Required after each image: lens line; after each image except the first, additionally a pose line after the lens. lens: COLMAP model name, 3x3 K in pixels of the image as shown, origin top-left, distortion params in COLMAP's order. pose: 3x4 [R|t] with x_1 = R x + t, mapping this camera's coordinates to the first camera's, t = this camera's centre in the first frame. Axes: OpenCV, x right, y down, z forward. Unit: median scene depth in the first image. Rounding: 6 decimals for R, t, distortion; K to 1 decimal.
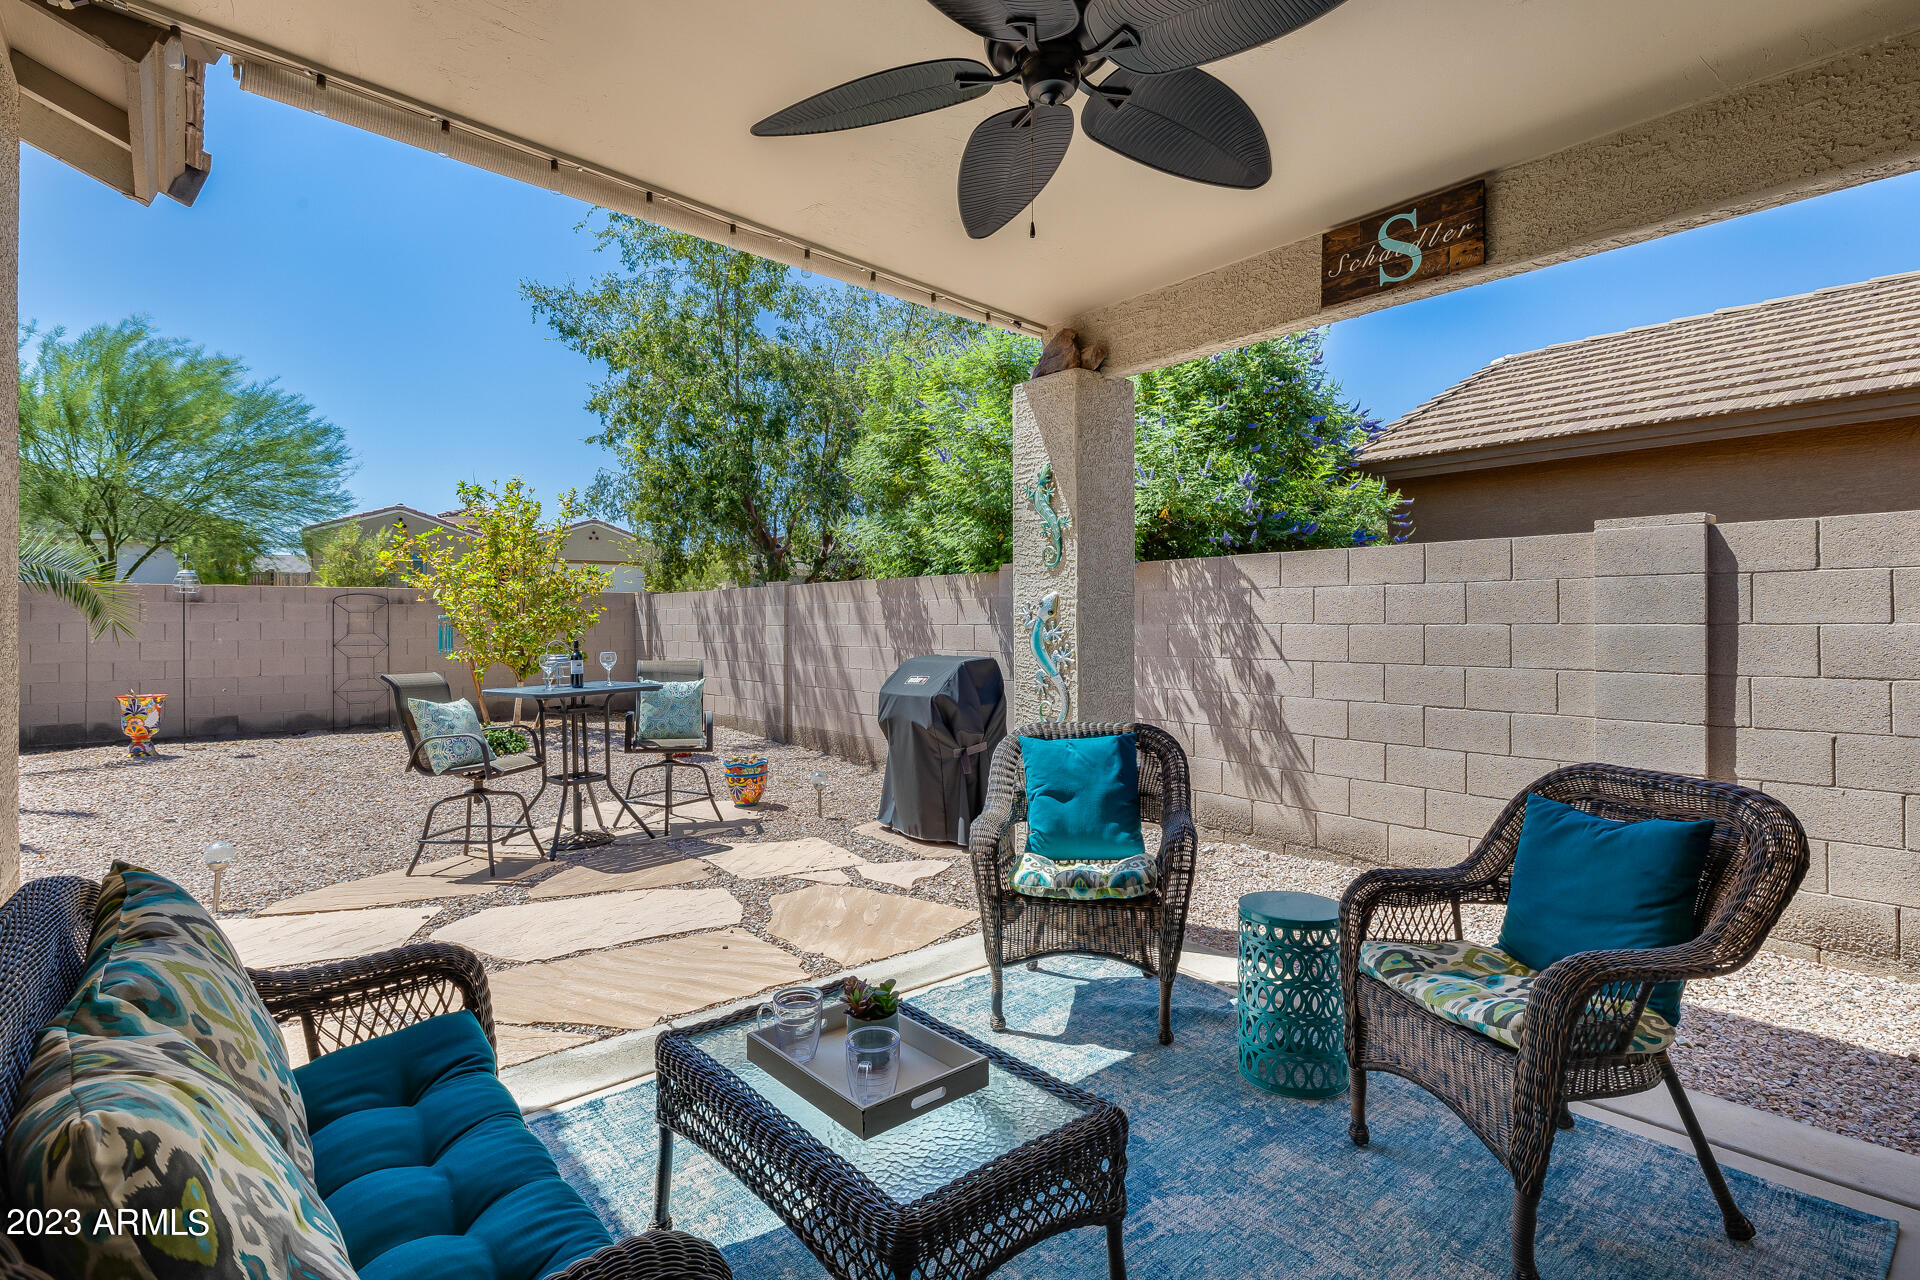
lens RADIAL K [[911.1, 0, 960.0], [0, 911.1, 640.0], [0, 0, 1]] dist [-0.001870, -0.000128]
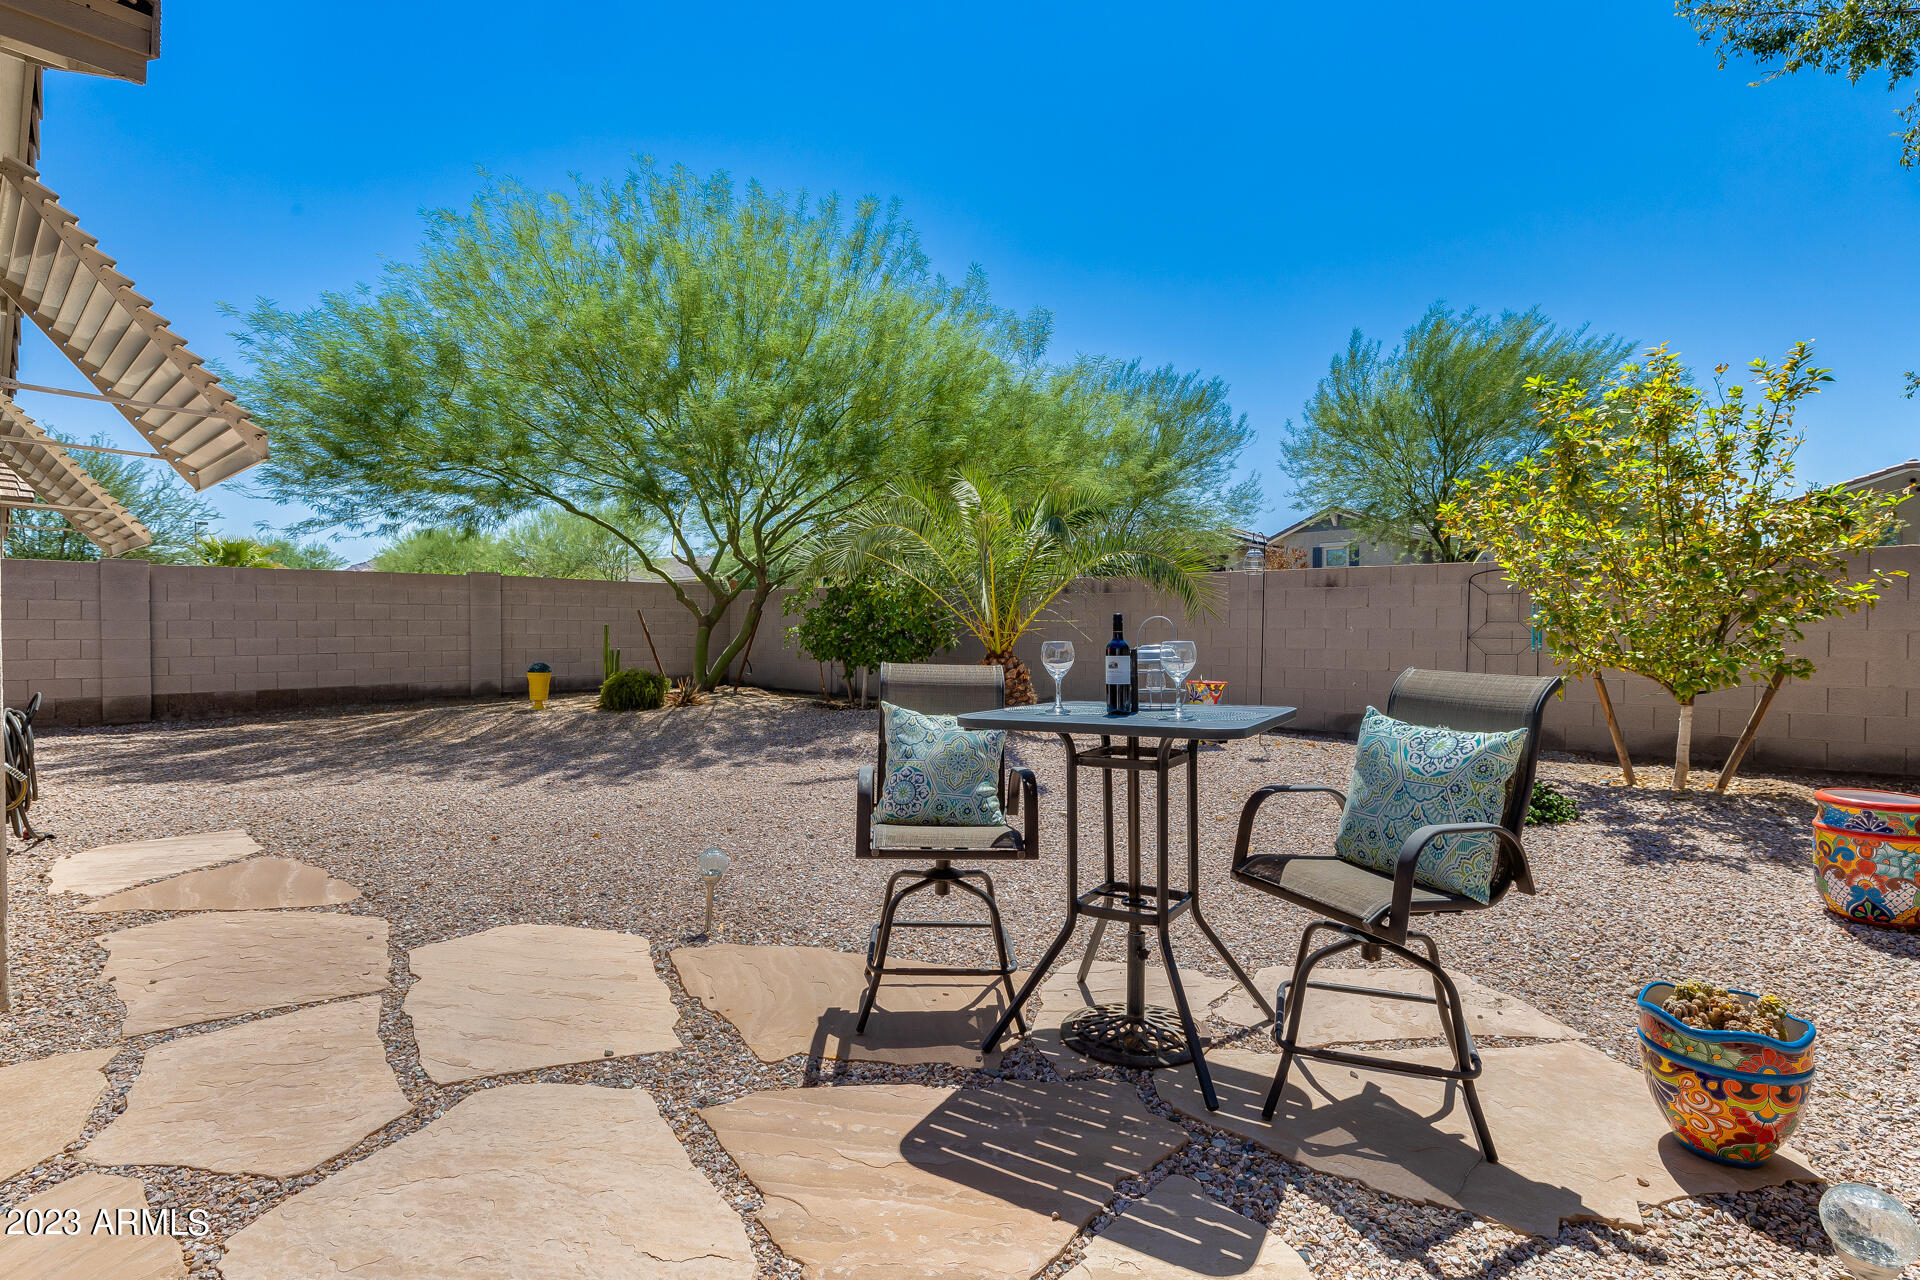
lens RADIAL K [[911.1, 0, 960.0], [0, 911.1, 640.0], [0, 0, 1]] dist [-0.001870, -0.000128]
pose [[0.135661, 0.016255, -0.990622, 0.034978], [-0.017328, 0.999751, 0.014032, 0.008067], [0.990604, 0.015262, 0.135909, 0.770030]]
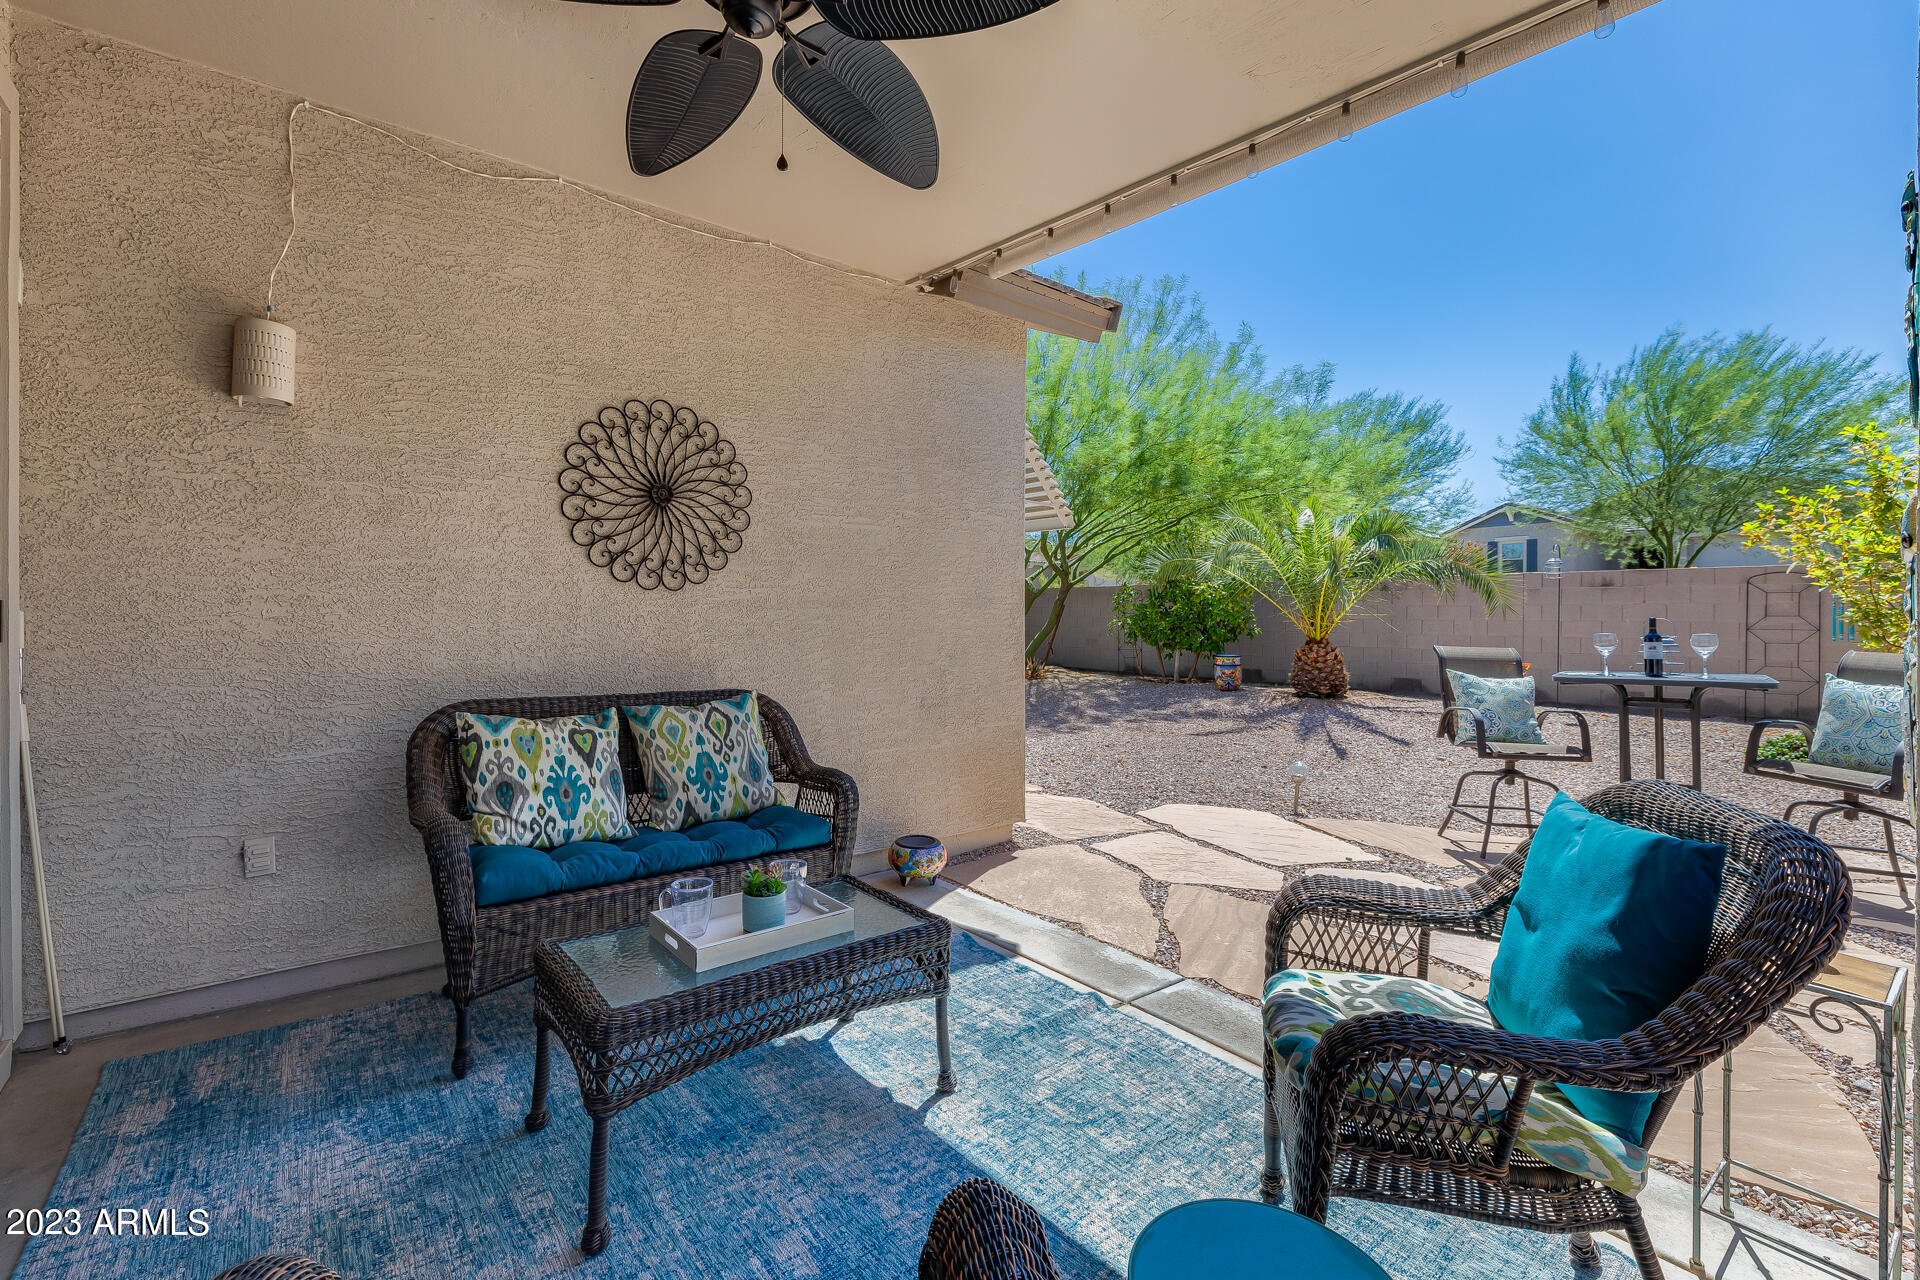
lens RADIAL K [[814.5, 0, 964.2], [0, 814.5, 620.2], [0, 0, 1]] dist [0.000468, -0.000199]
pose [[-0.035758, 0.007678, -0.999331, 0.289646], [-0.017103, 0.999819, 0.008294, 0.006669], [0.999214, 0.017388, -0.035621, 0.376389]]
